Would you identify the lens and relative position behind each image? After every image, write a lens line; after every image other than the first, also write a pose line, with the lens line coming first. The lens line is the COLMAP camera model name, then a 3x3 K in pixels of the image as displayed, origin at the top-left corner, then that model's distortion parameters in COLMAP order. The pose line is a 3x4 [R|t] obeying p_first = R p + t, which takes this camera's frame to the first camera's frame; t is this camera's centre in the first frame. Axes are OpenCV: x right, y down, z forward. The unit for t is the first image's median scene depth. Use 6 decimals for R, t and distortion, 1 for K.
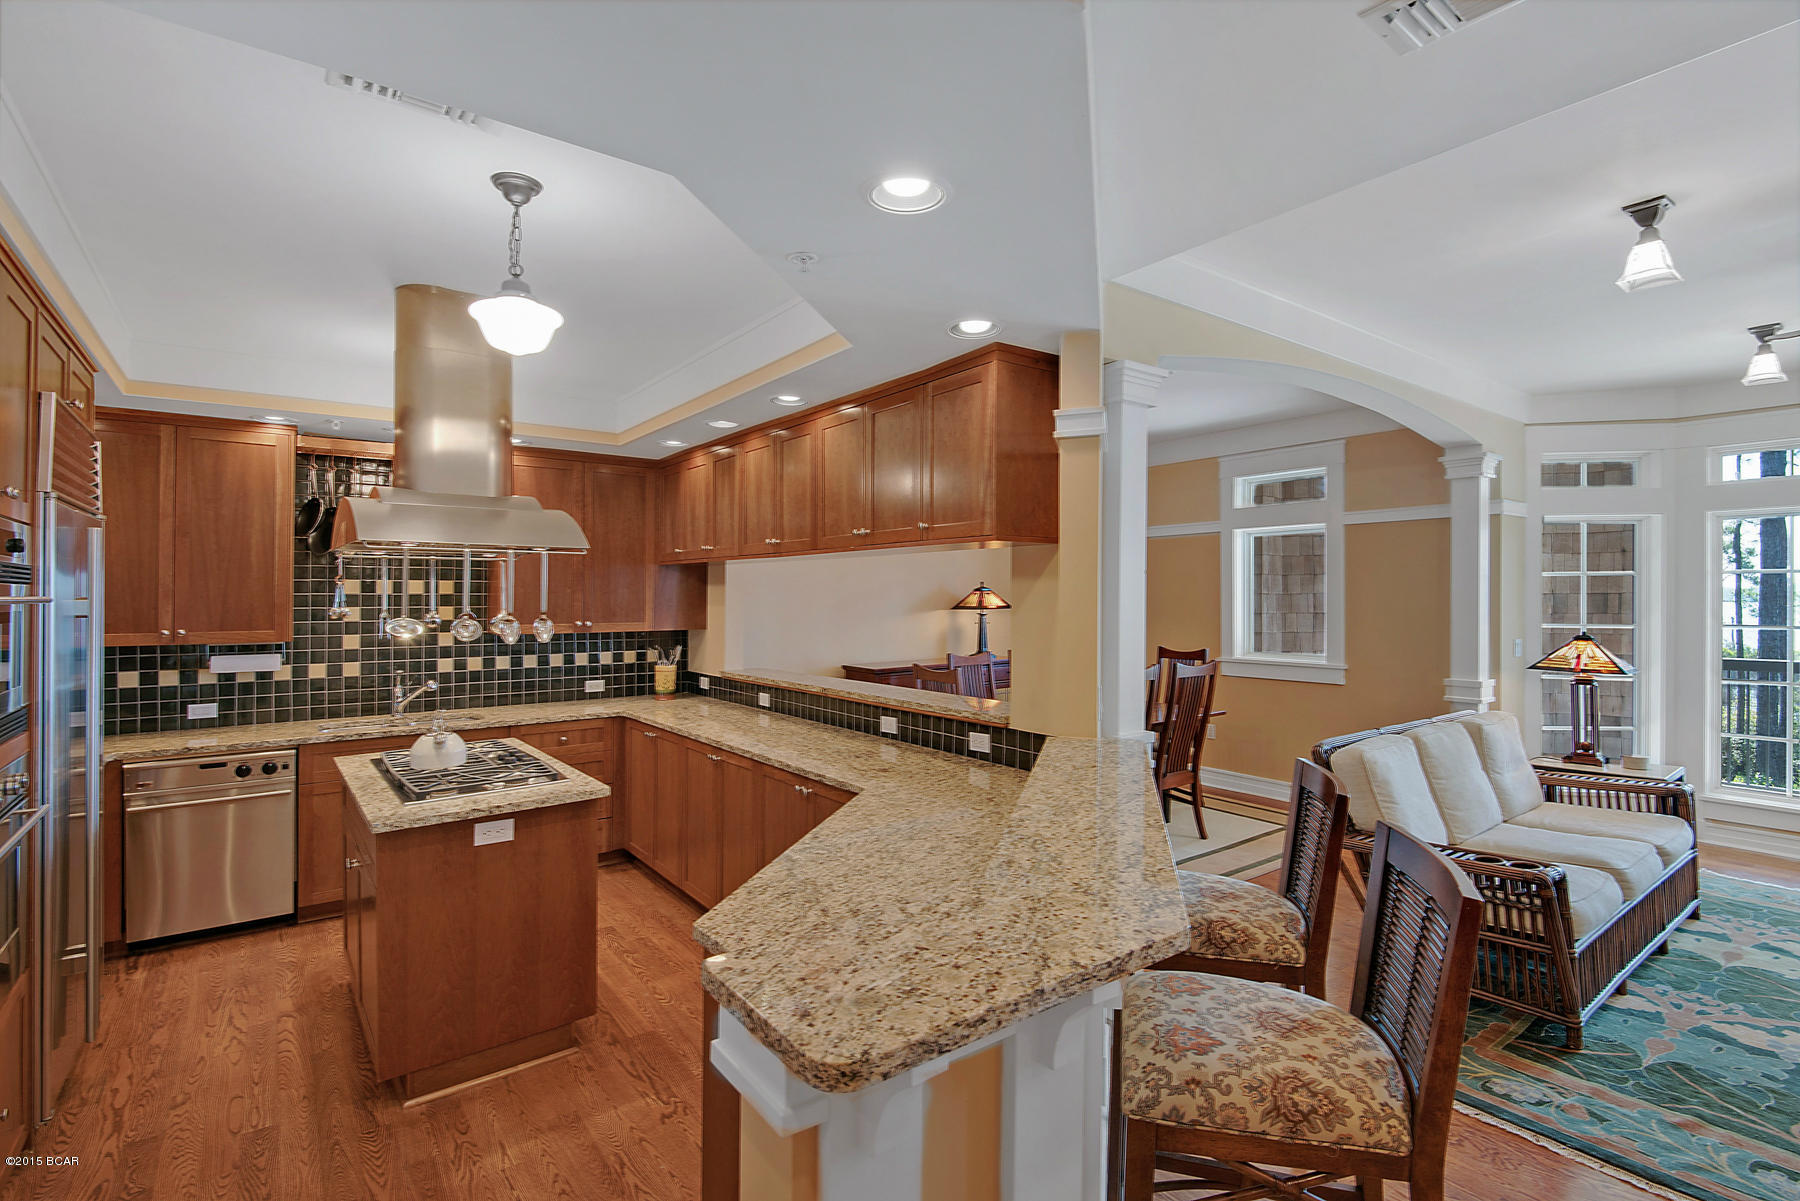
lens RADIAL K [[843.7, 0, 901.7], [0, 843.7, 606.9], [0, 0, 1]] dist [0.007599, -0.010555]
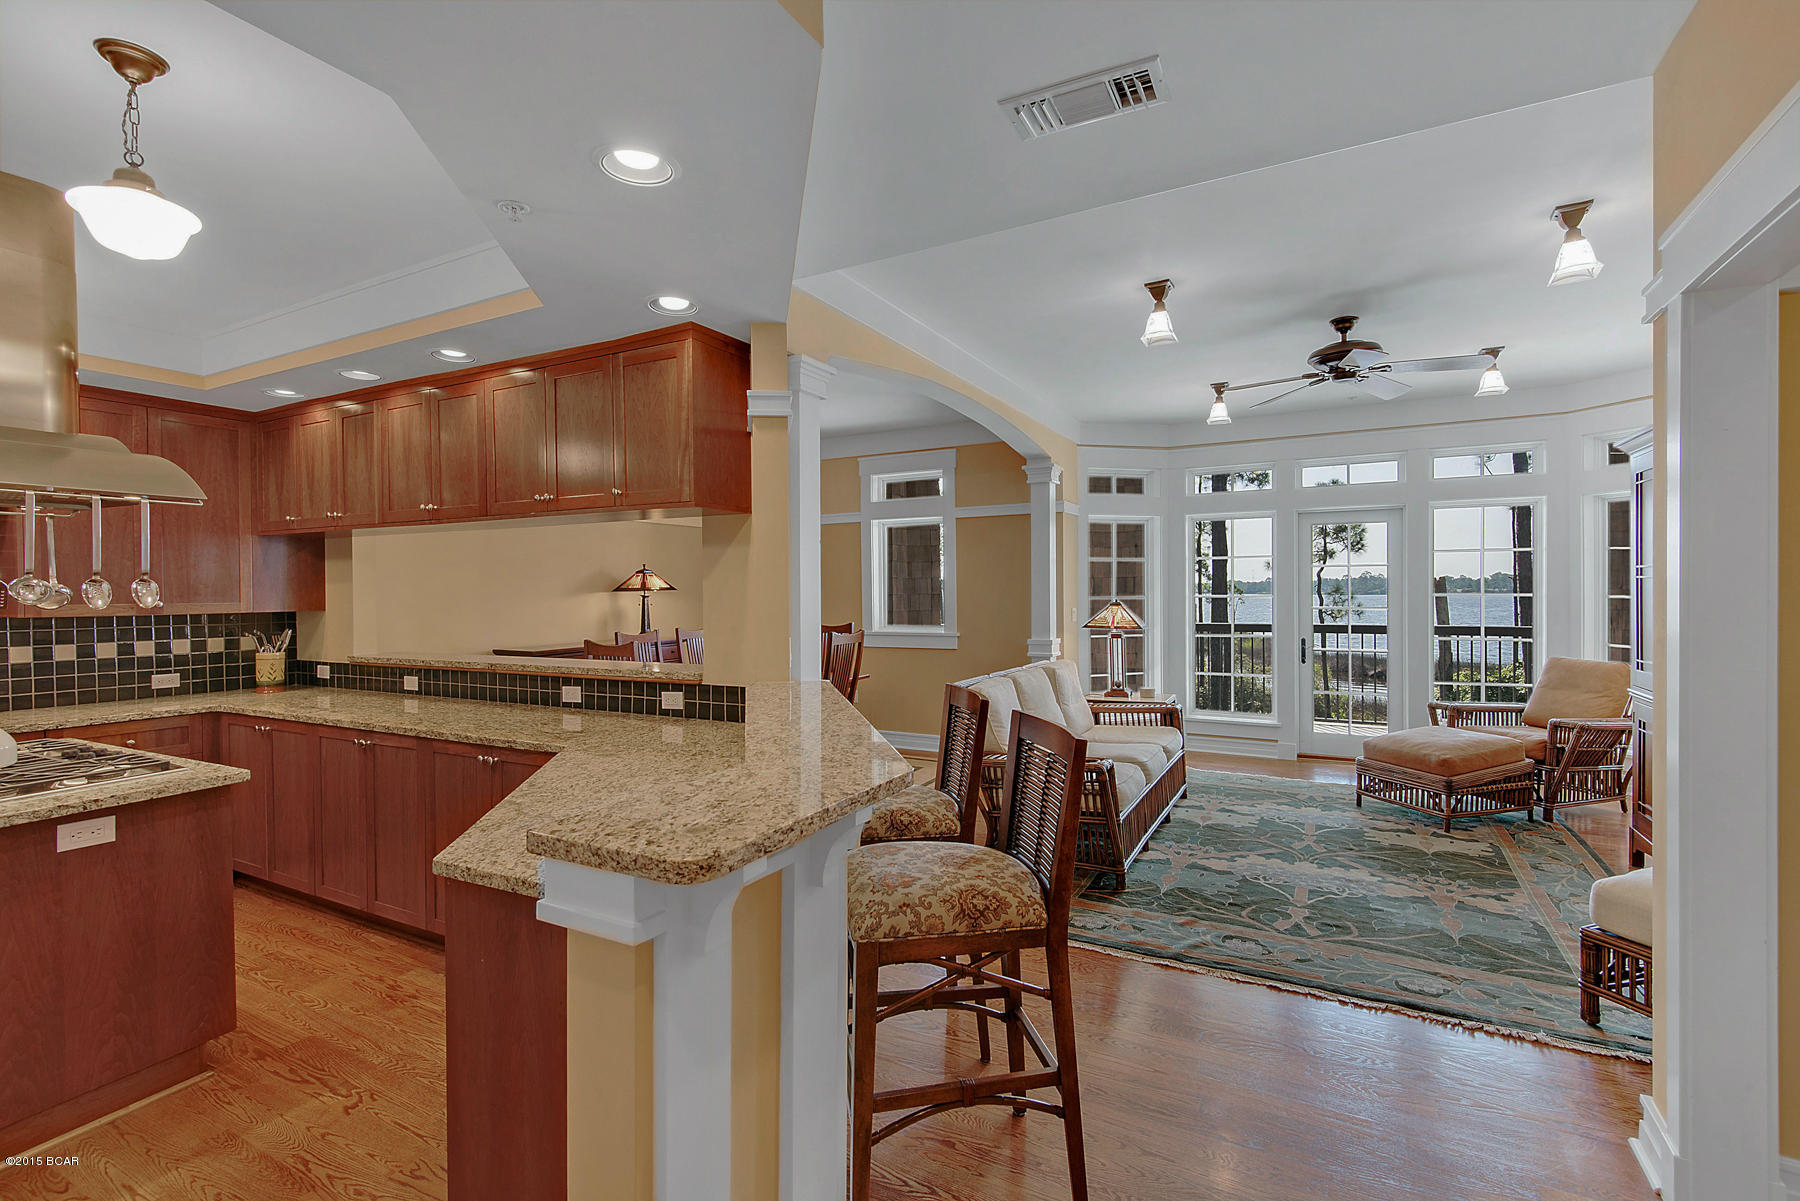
lens RADIAL K [[814.5, 0, 902.7], [0, 814.5, 614.8], [0, 0, 1]] dist [0.020825, -0.012532]
pose [[0.906642, -0.017668, 0.421531, -0.068495], [0.011899, 0.999796, 0.016313, 0.036152], [-0.421734, -0.009774, 0.906667, -0.050938]]
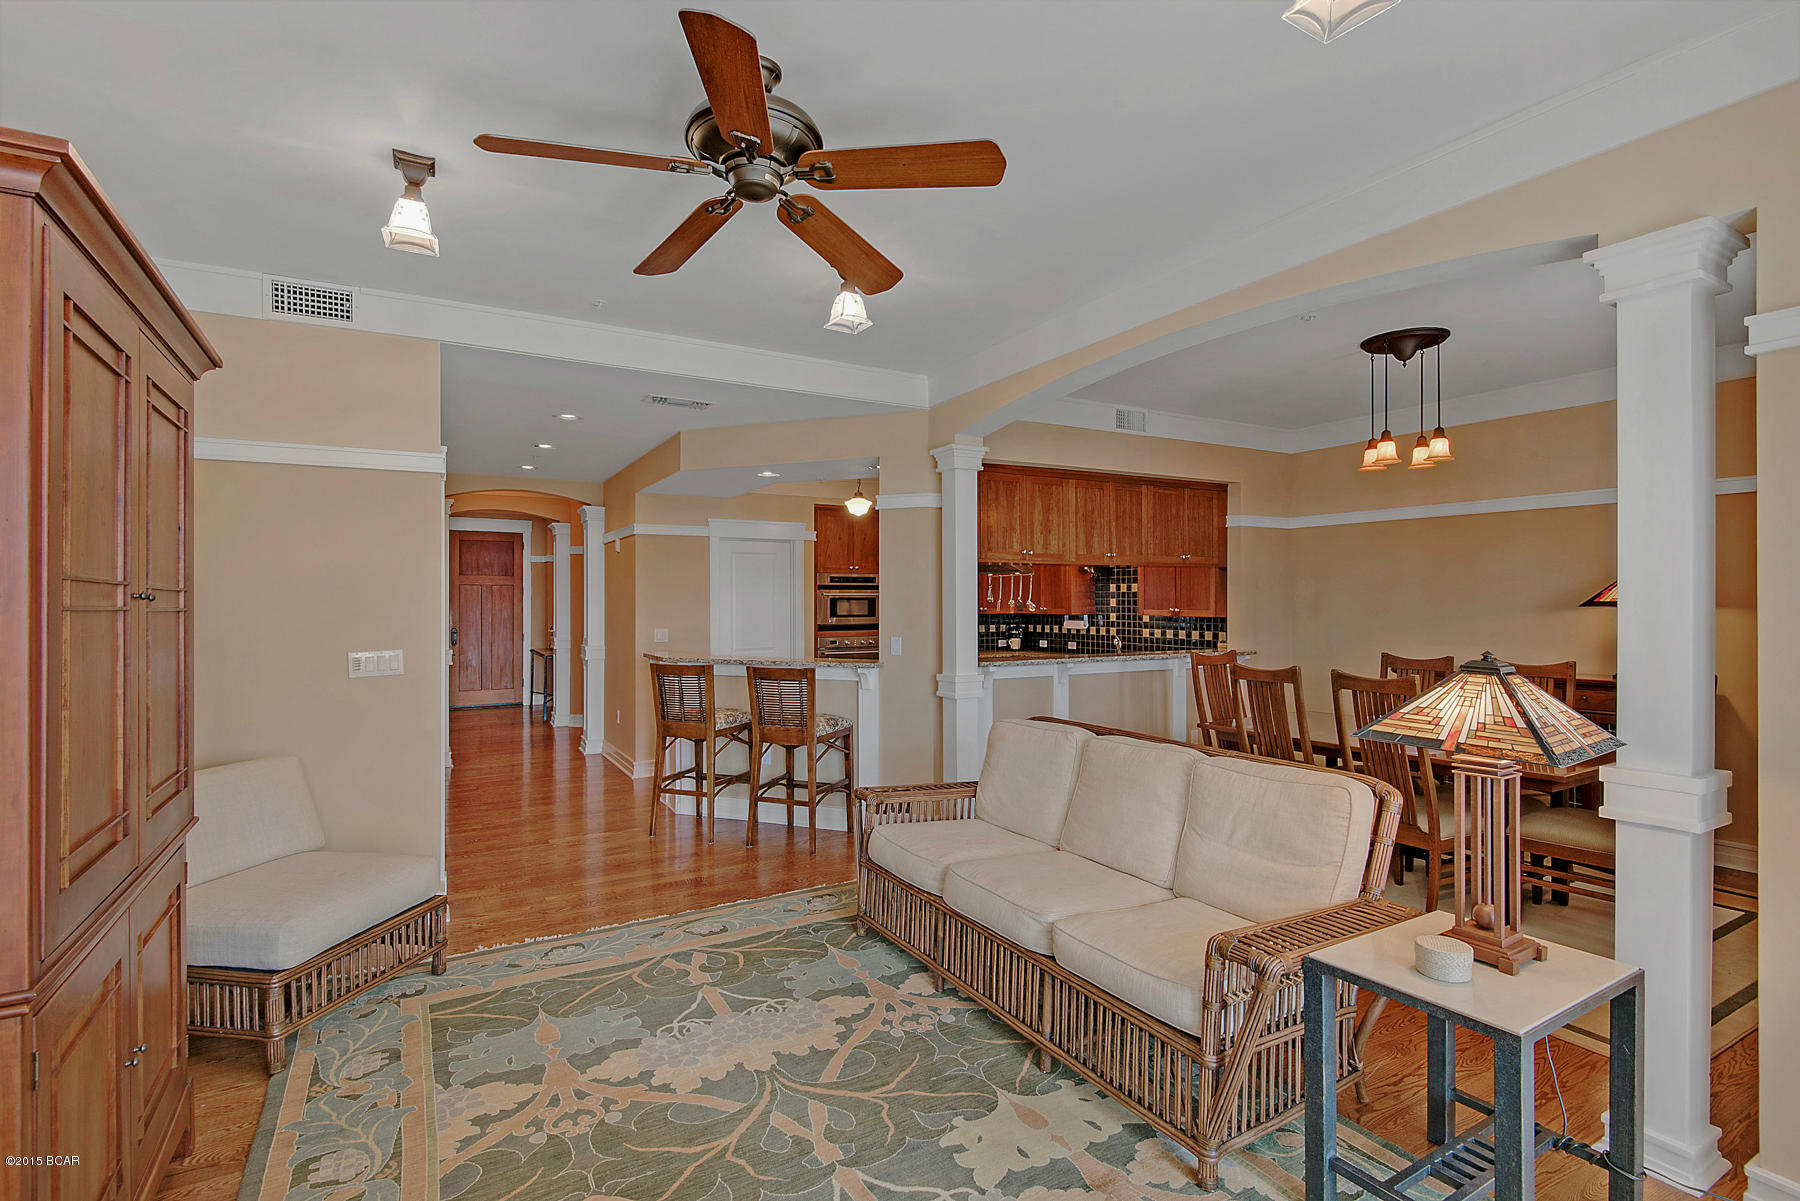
lens RADIAL K [[843.7, 0, 890.9], [0, 843.7, 596.5], [0, 0, 1]] dist [0.007599, -0.010555]
pose [[-0.131618, -0.002740, -0.991297, 1.640782], [-0.012324, 0.999923, -0.001127, 0.005073], [0.991224, 0.012069, -0.131642, 0.954817]]
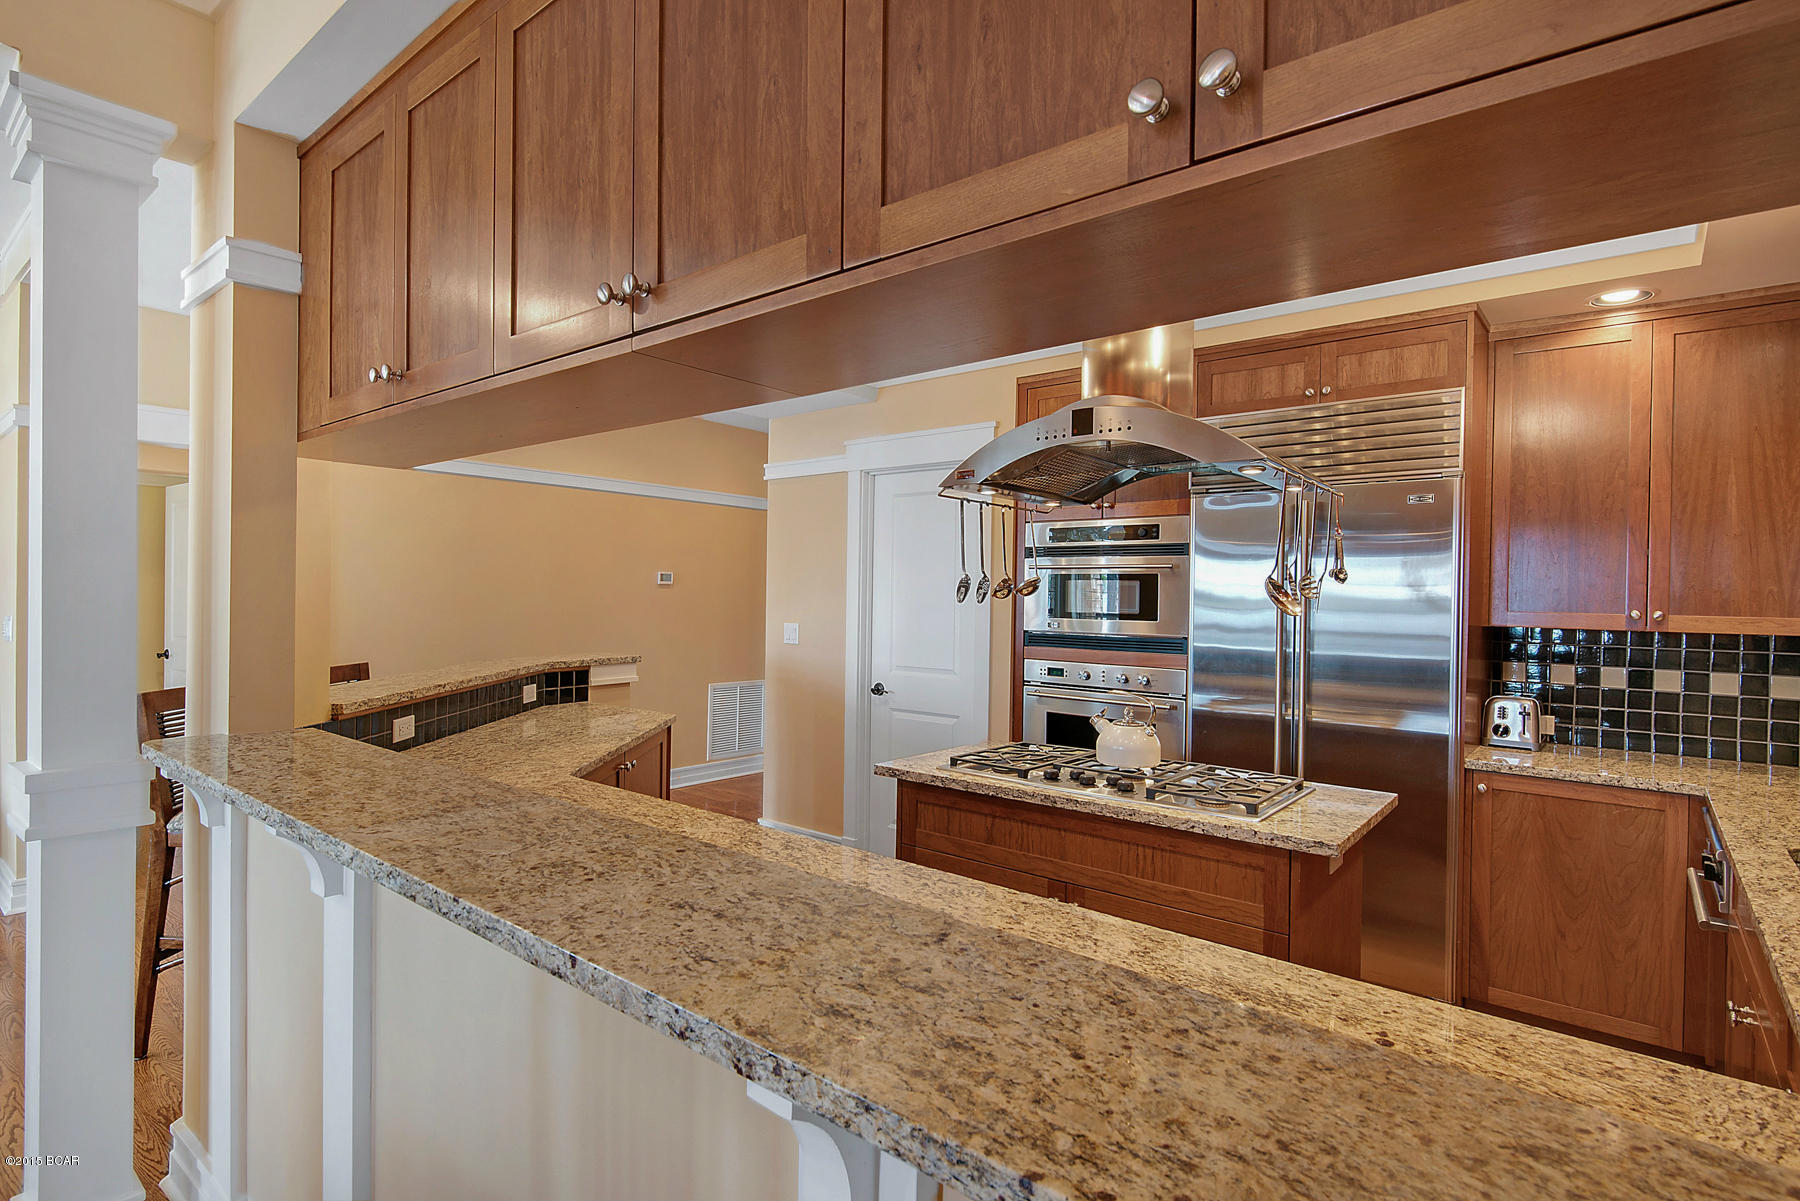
lens RADIAL K [[898.7, 0, 898.8], [0, 898.7, 602.4], [0, 0, 1]] dist [-0.004979, -0.000343]
pose [[-0.972752, -0.017641, -0.231176, -0.112418], [-0.022385, 0.999589, 0.017917, 0.026132], [0.230765, 0.022604, -0.972747, 1.525083]]
